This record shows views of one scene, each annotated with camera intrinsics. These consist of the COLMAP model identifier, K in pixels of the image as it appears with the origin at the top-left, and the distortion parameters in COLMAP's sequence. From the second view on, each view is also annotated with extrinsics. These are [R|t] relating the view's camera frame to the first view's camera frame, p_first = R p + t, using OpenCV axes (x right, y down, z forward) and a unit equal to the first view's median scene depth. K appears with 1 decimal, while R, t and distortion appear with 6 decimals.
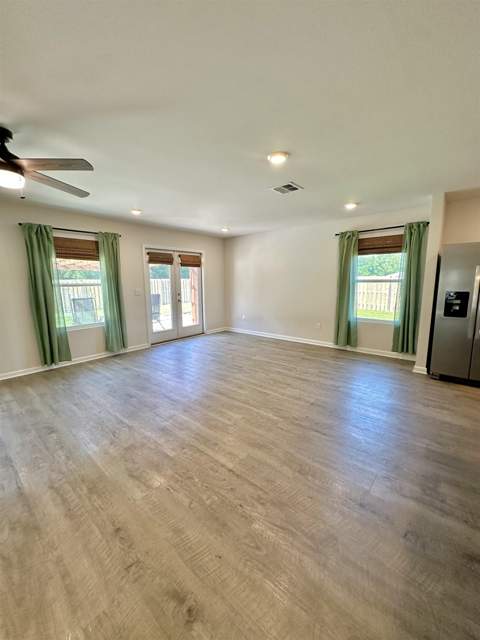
lens RADIAL K [[256.2, 0, 240.0], [0, 256.2, 320.0], [0, 0, 1]] dist [-0.001968, 0.000915]
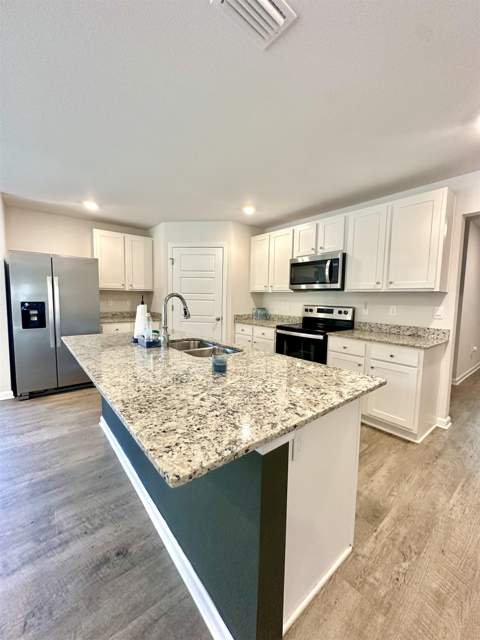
lens RADIAL K [[256.2, 0, 240.0], [0, 256.2, 320.0], [0, 0, 1]] dist [-0.001968, 0.000915]
pose [[0.180915, -0.067944, 0.981149, 0.039799], [0.132463, 0.990204, 0.044147, 0.014535], [-0.974537, 0.121979, 0.188143, 0.062707]]
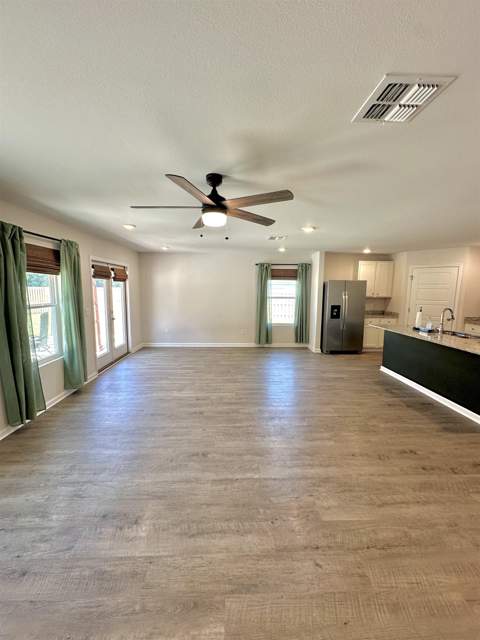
lens RADIAL K [[256.2, 0, 240.0], [0, 256.2, 320.0], [0, 0, 1]] dist [-0.001968, 0.000915]
pose [[0.737481, -0.065515, 0.672183, -0.782547], [0.085951, 0.996295, 0.002804, -0.056250], [-0.669877, 0.055707, 0.740380, 0.068188]]
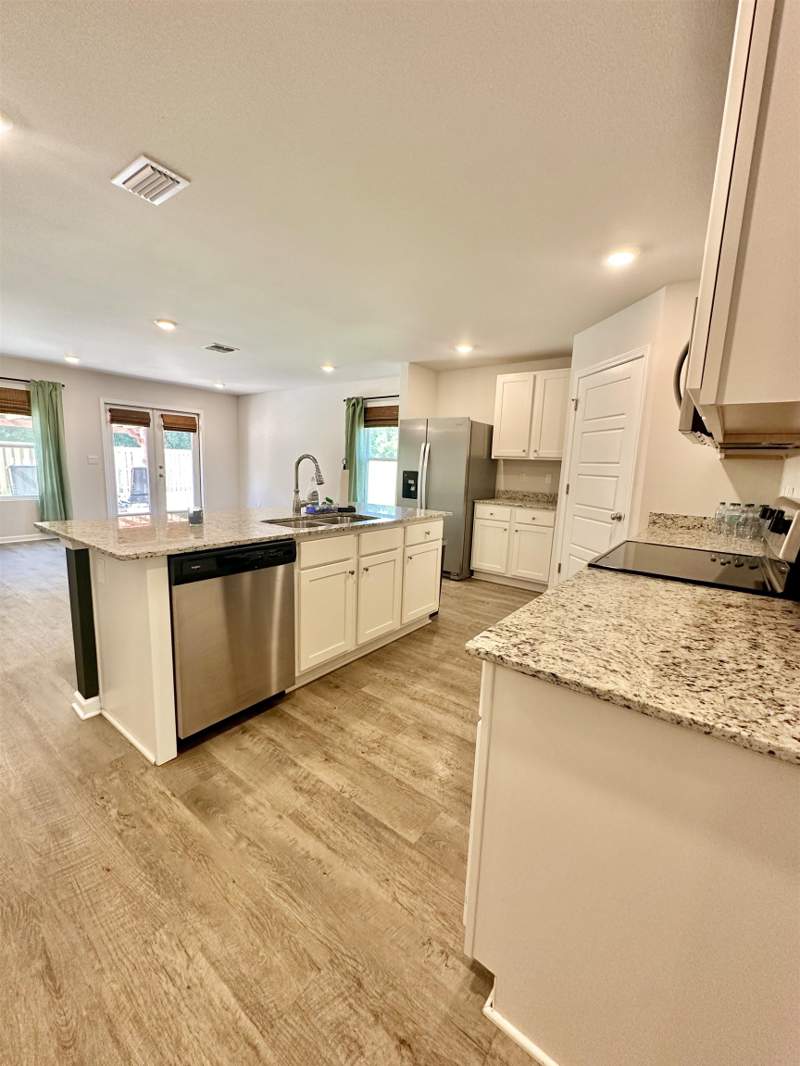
lens RADIAL K [[426.8, 0, 400.0], [0, 426.8, 533.0], [0, 0, 1]] dist [-0.001968, 0.000915]
pose [[0.997248, 0.040211, 0.062289, 0.598666], [-0.040569, 0.999167, 0.004481, 0.089770], [-0.062057, -0.006995, 0.998048, -0.447407]]
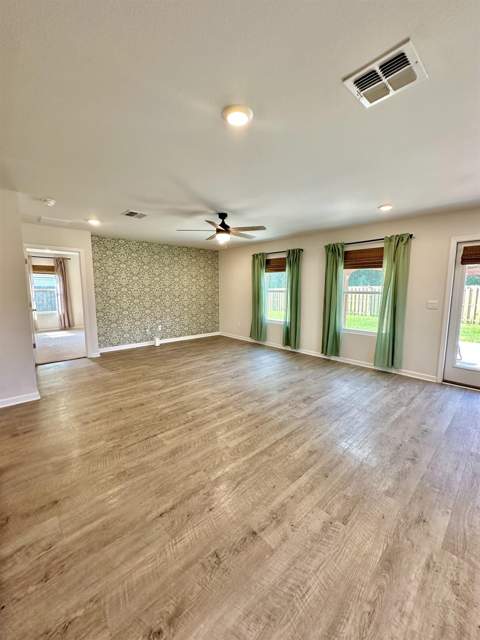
lens RADIAL K [[256.2, 0, 240.0], [0, 256.2, 320.0], [0, 0, 1]] dist [-0.001968, 0.000915]
pose [[-0.115601, 0.134026, -0.984212, 0.537194], [-0.152730, 0.976674, 0.150938, -0.121465], [0.981484, 0.167767, -0.092435, 0.693852]]
